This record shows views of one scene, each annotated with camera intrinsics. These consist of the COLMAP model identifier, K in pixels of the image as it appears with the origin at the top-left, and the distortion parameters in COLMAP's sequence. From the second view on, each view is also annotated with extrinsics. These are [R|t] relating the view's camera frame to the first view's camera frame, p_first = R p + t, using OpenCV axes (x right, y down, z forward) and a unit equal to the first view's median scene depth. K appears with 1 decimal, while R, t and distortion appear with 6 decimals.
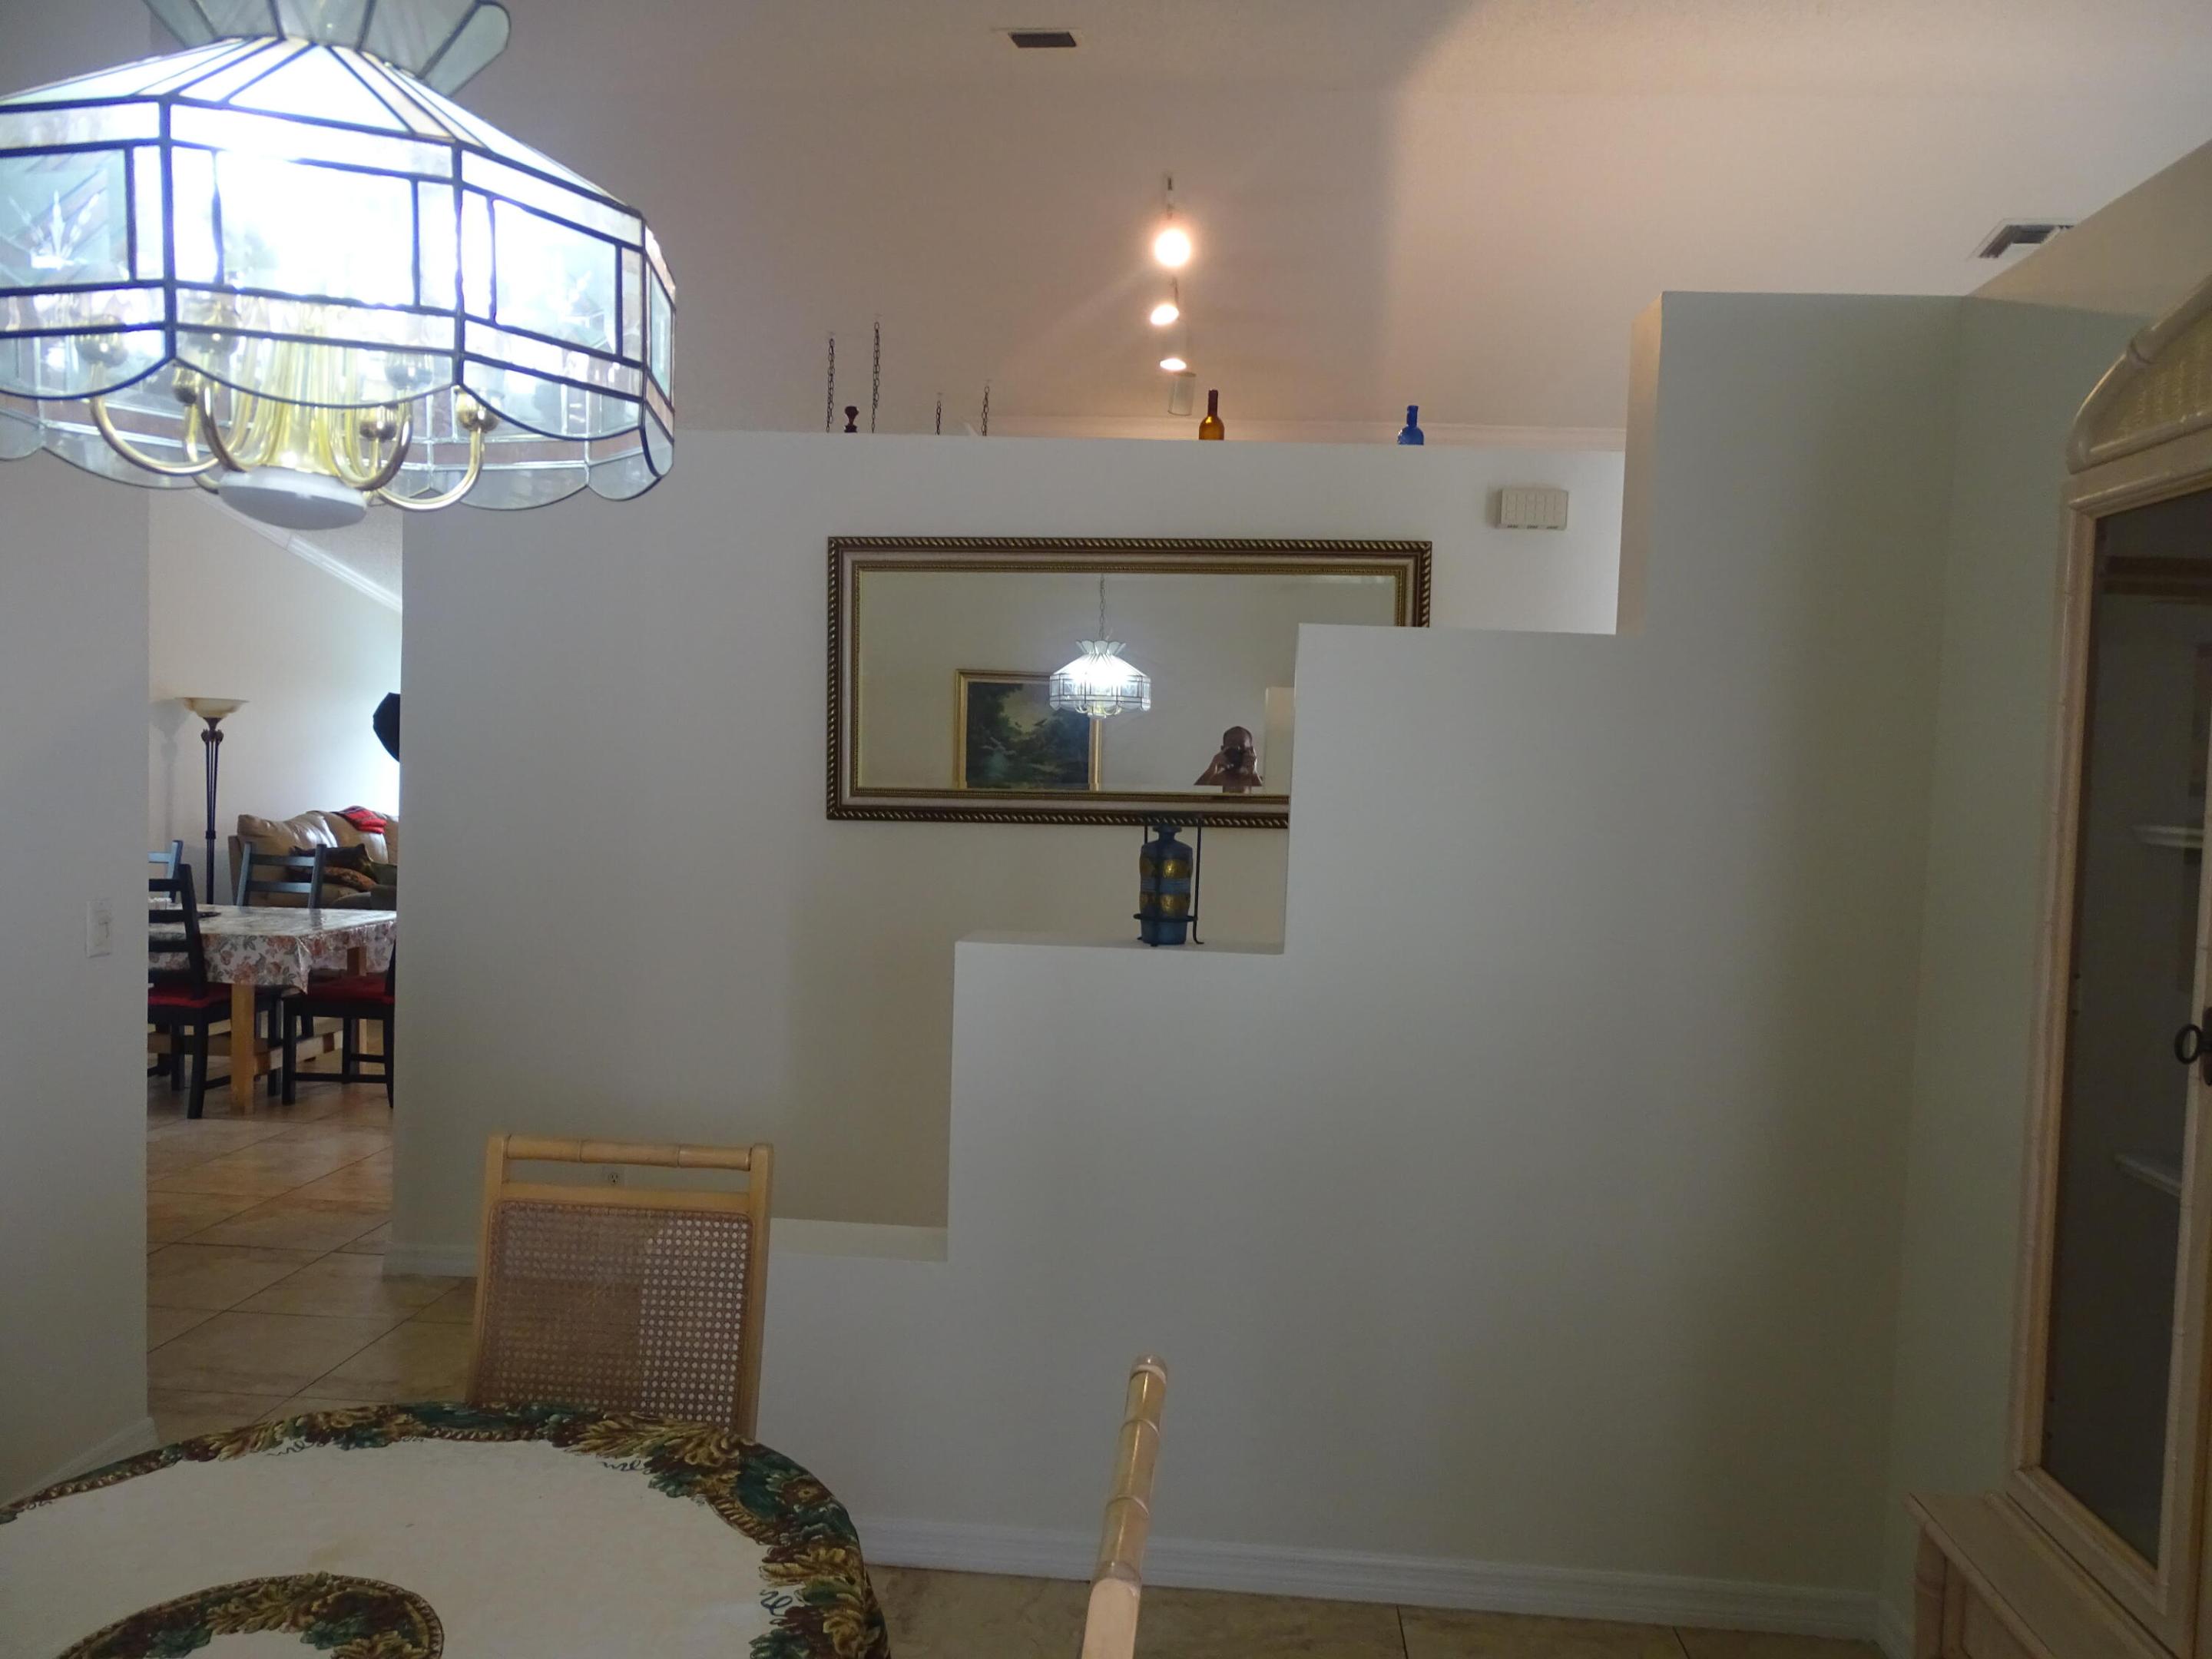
lens RADIAL K [[1560.5, 0, 1094.3], [0, 1560.5, 828.2], [0, 0, 1]] dist [0.011249, 0.008377]
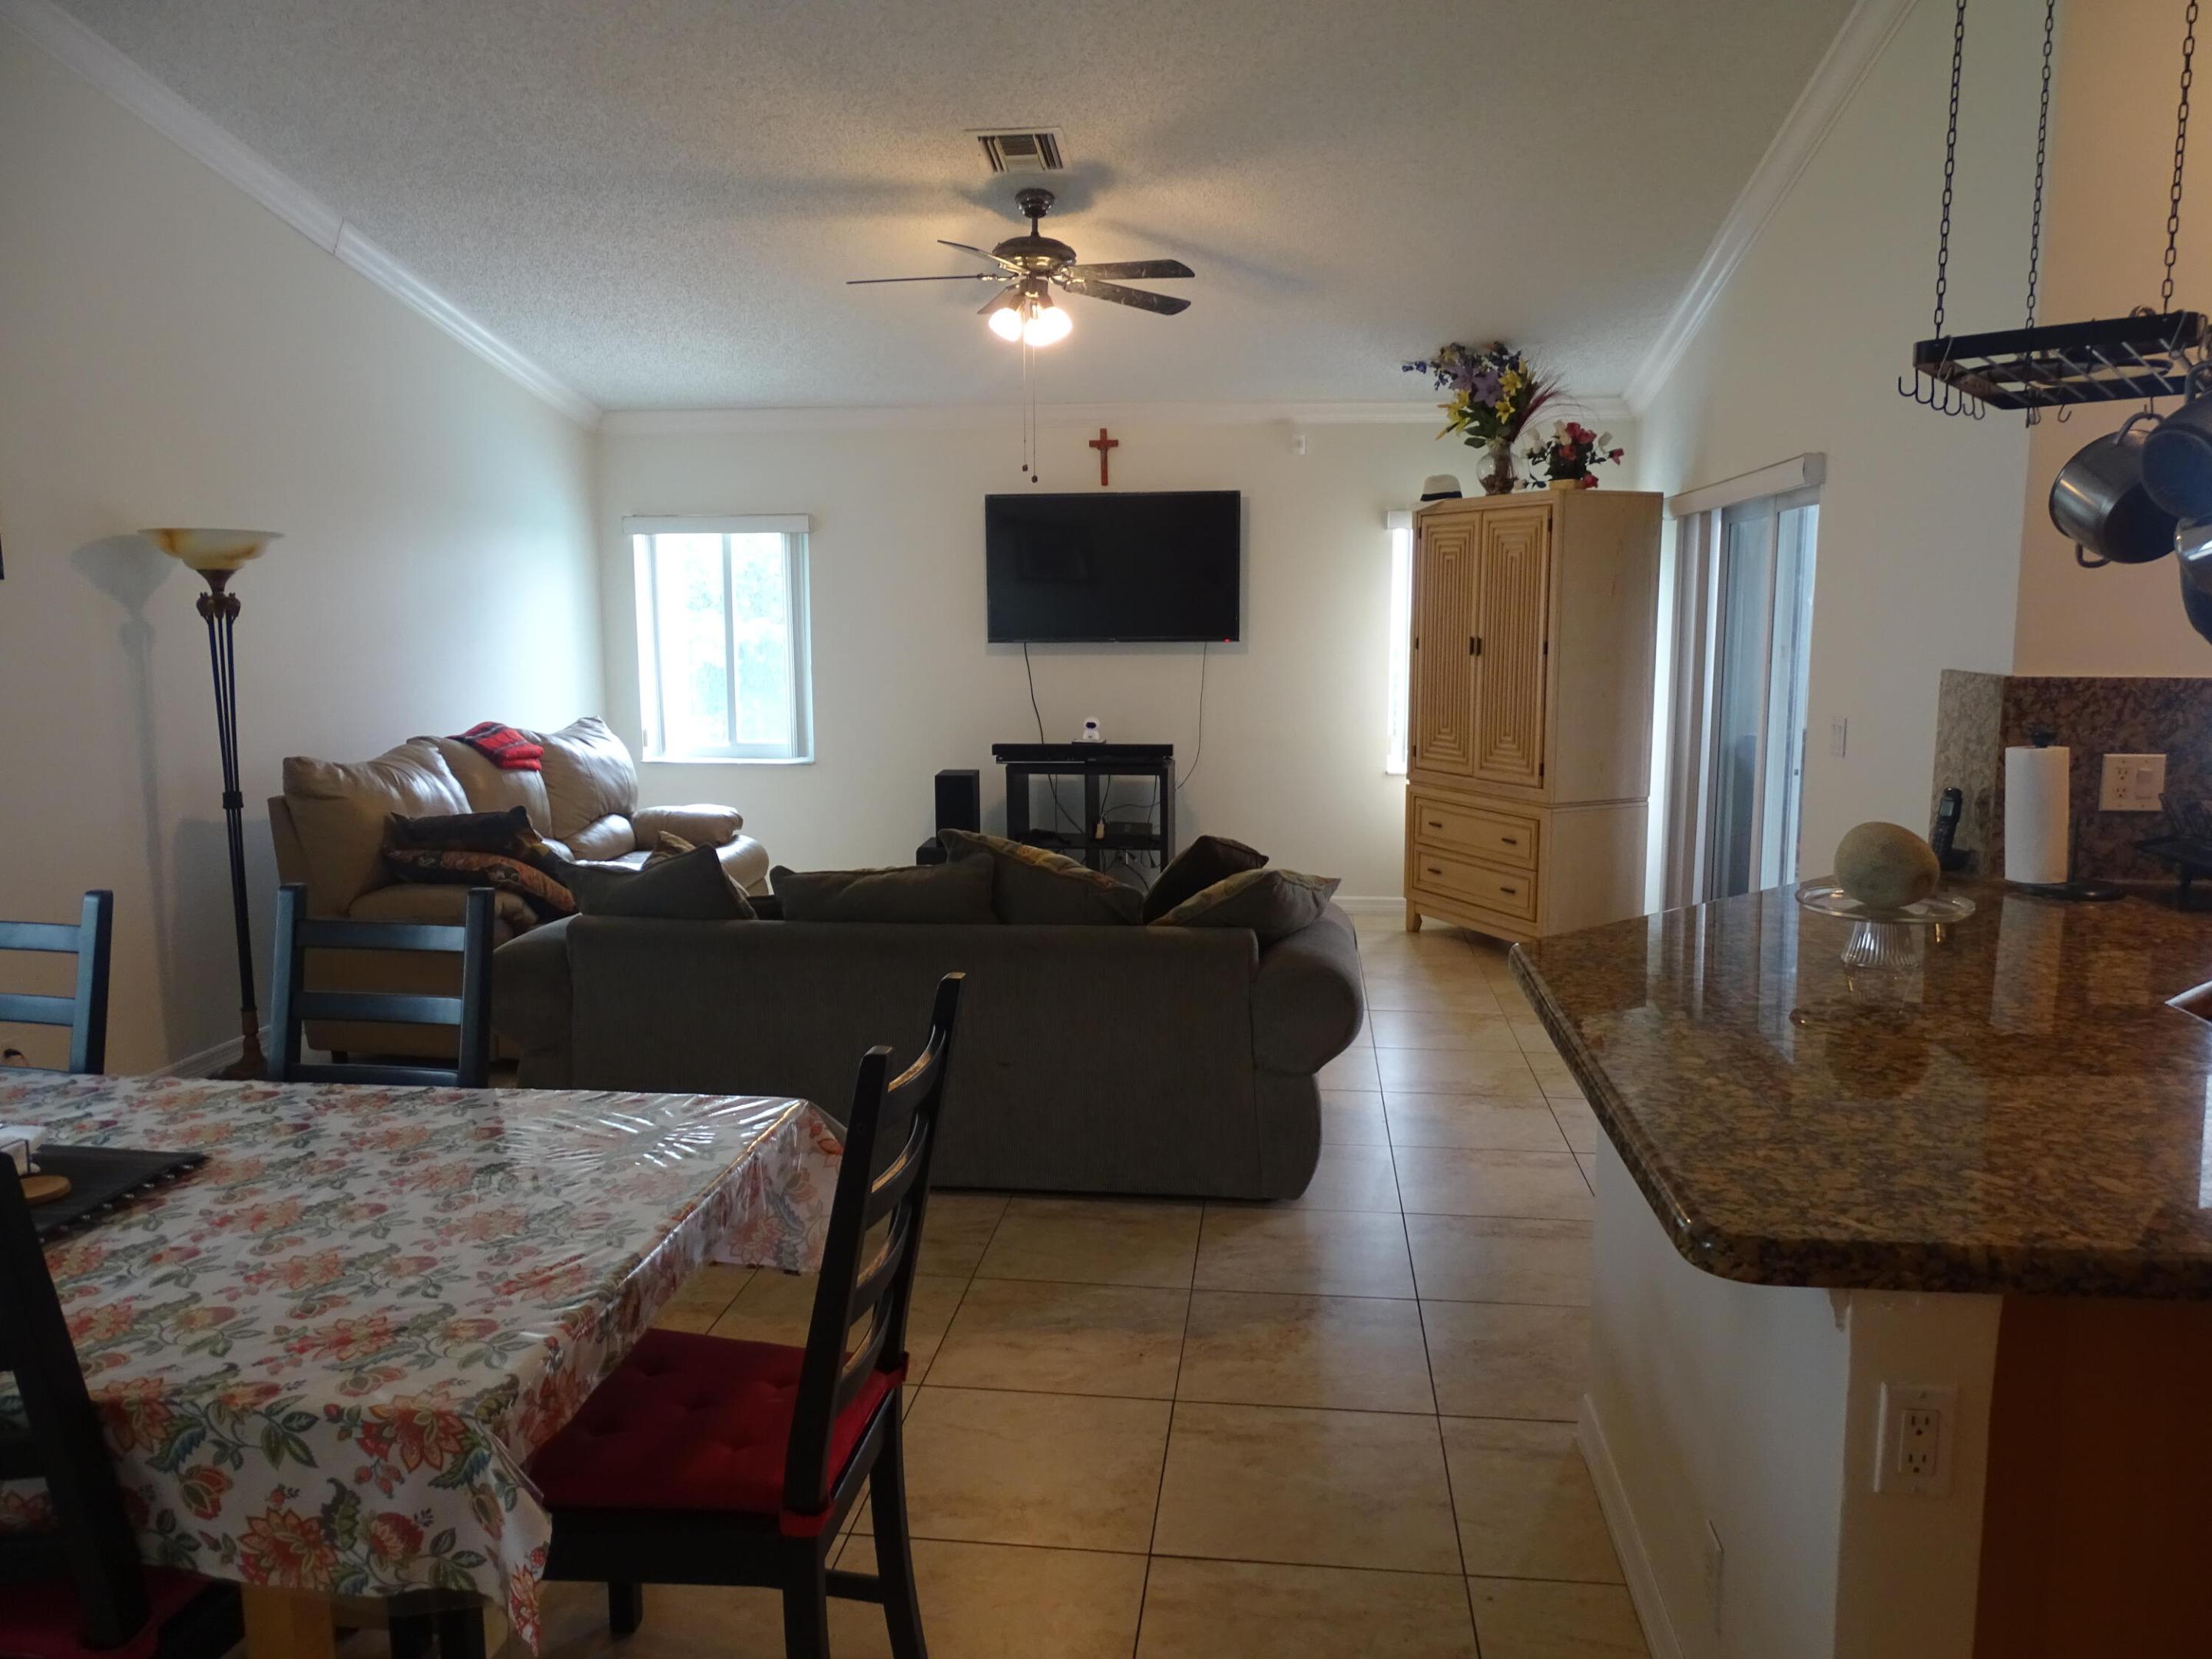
lens RADIAL K [[1560.5, 0, 1104.0], [0, 1560.5, 820.7], [0, 0, 1]] dist [0.011249, 0.008377]
pose [[0.998834, -0.029894, -0.037912, -0.257579], [0.033257, 0.995257, 0.091423, -0.026513], [0.034999, -0.092577, 0.995090, 0.495418]]
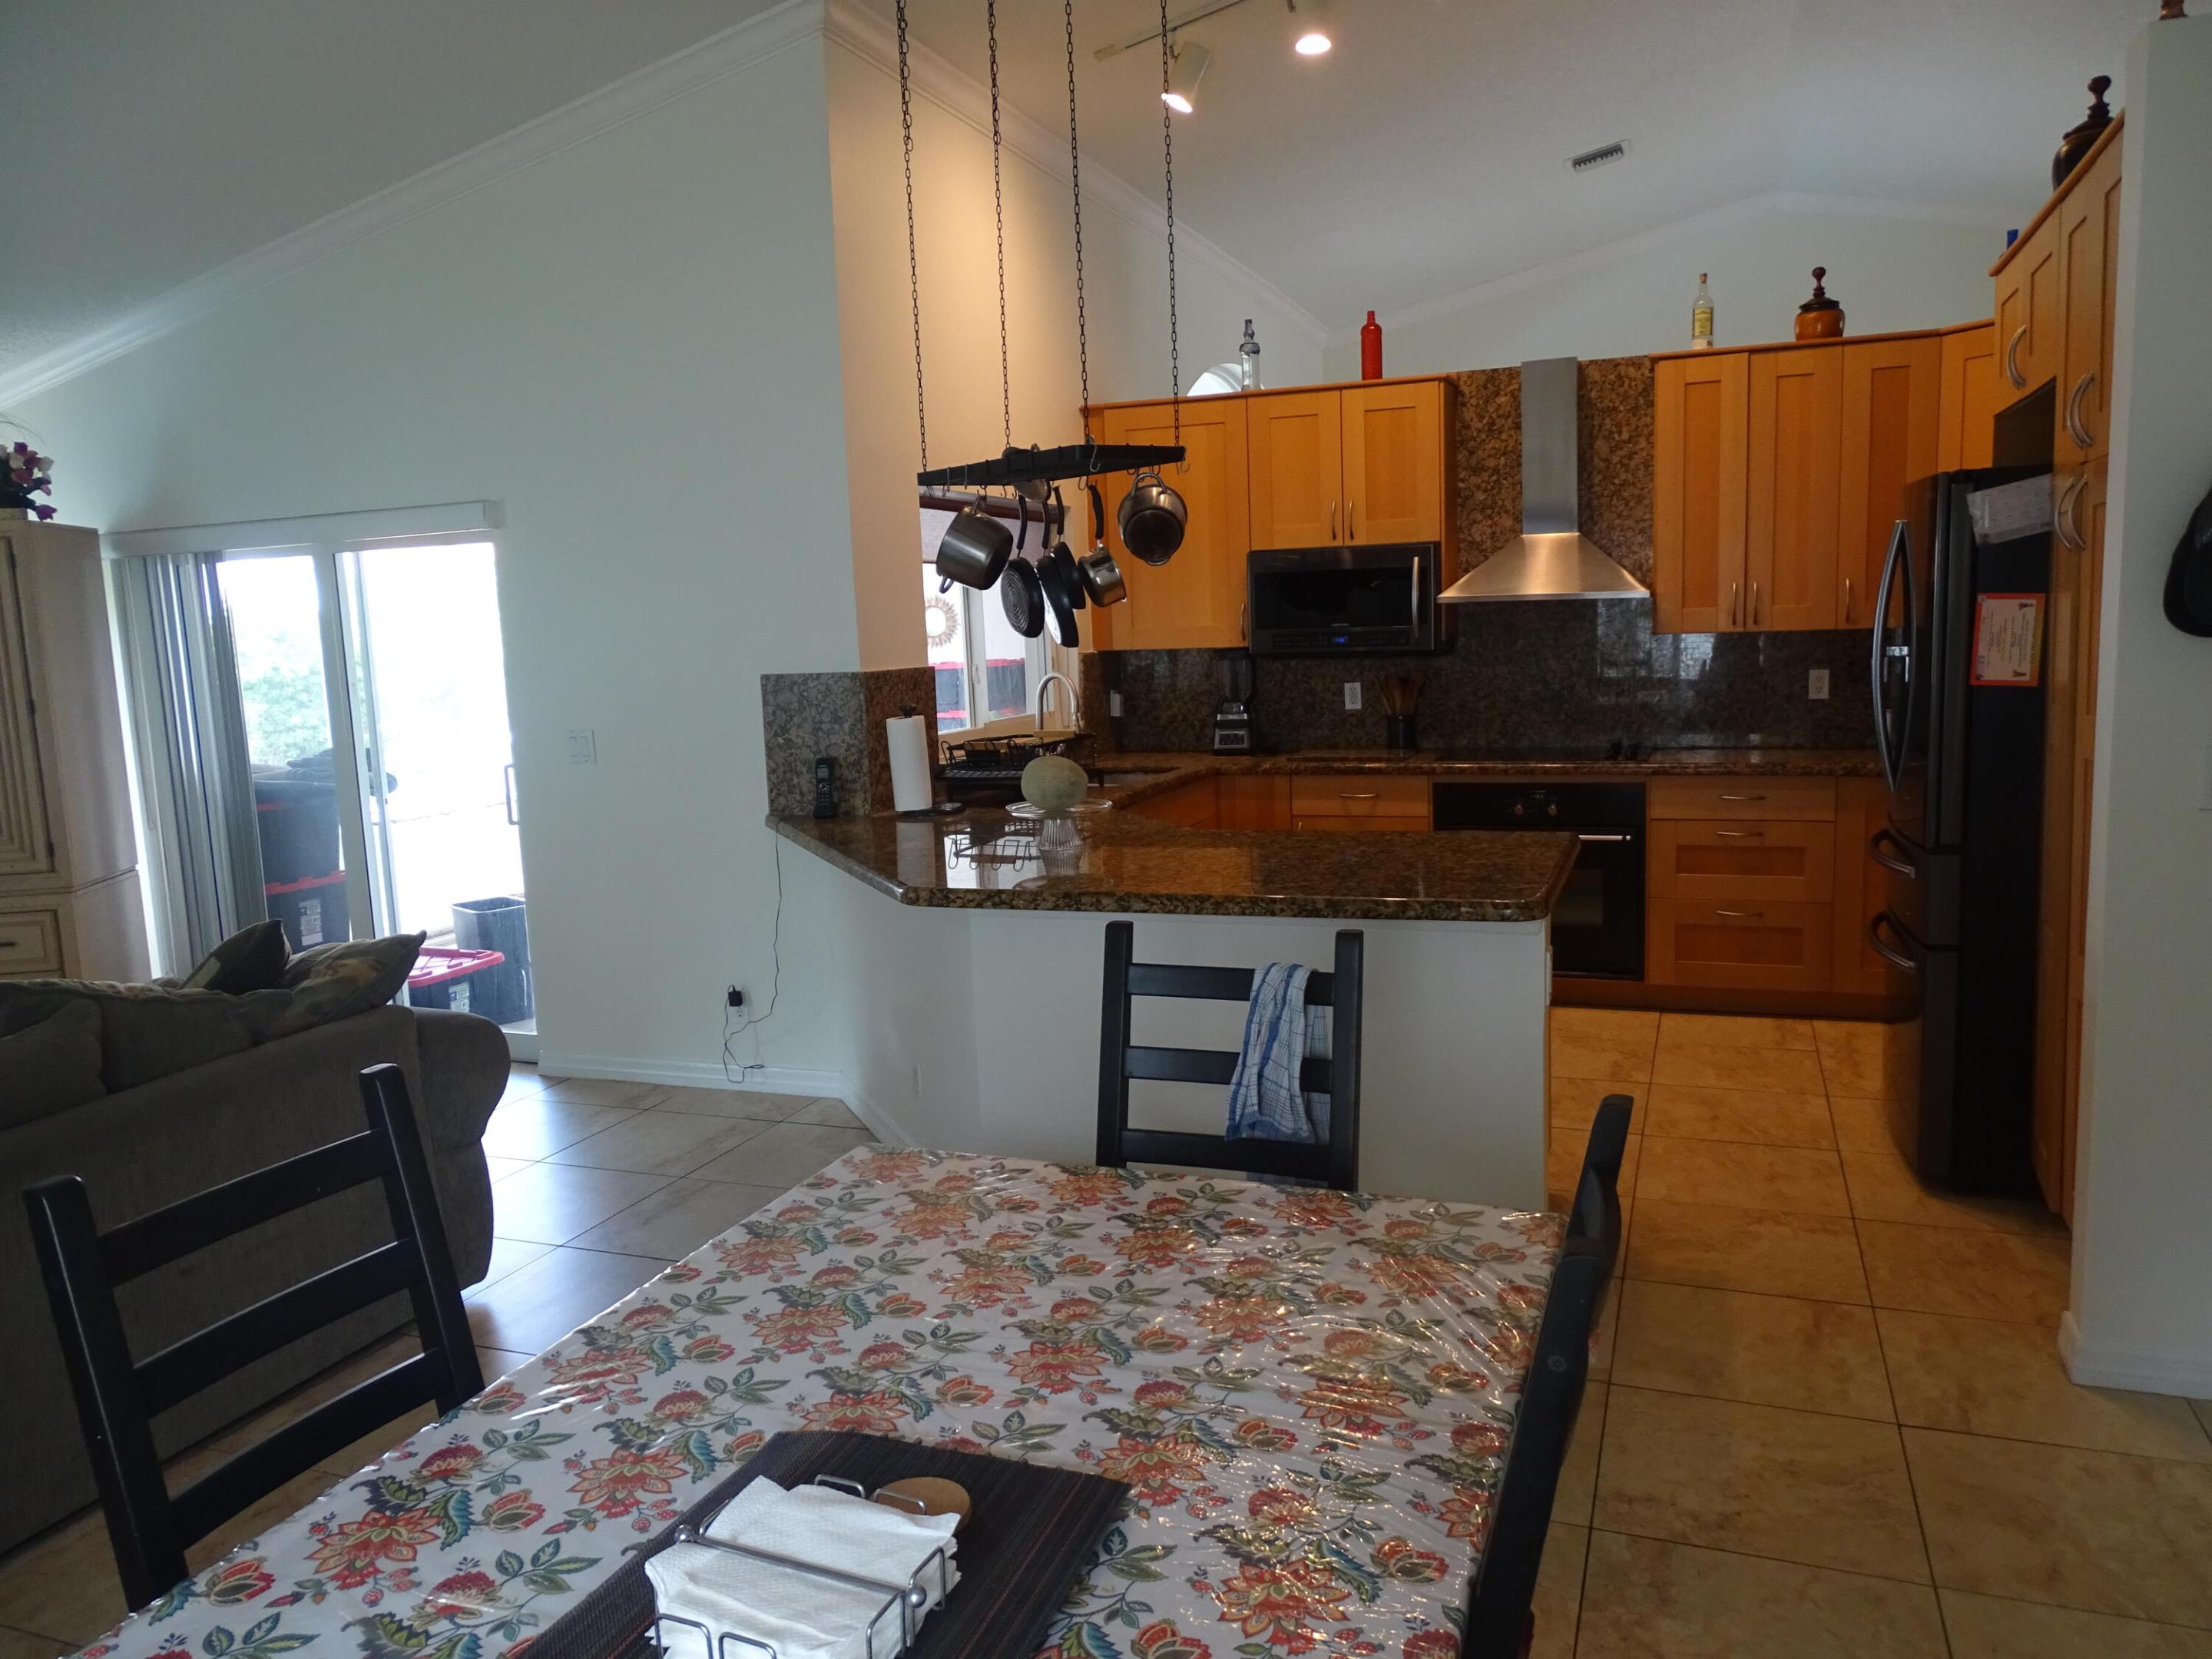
lens RADIAL K [[1560.5, 0, 1125.4], [0, 1560.5, 817.5], [0, 0, 1]] dist [0.011249, 0.008377]
pose [[0.263624, -0.162705, 0.950805, -0.478414], [0.093583, 0.985337, 0.142667, -0.035287], [-0.960075, 0.051369, 0.274985, 0.616127]]
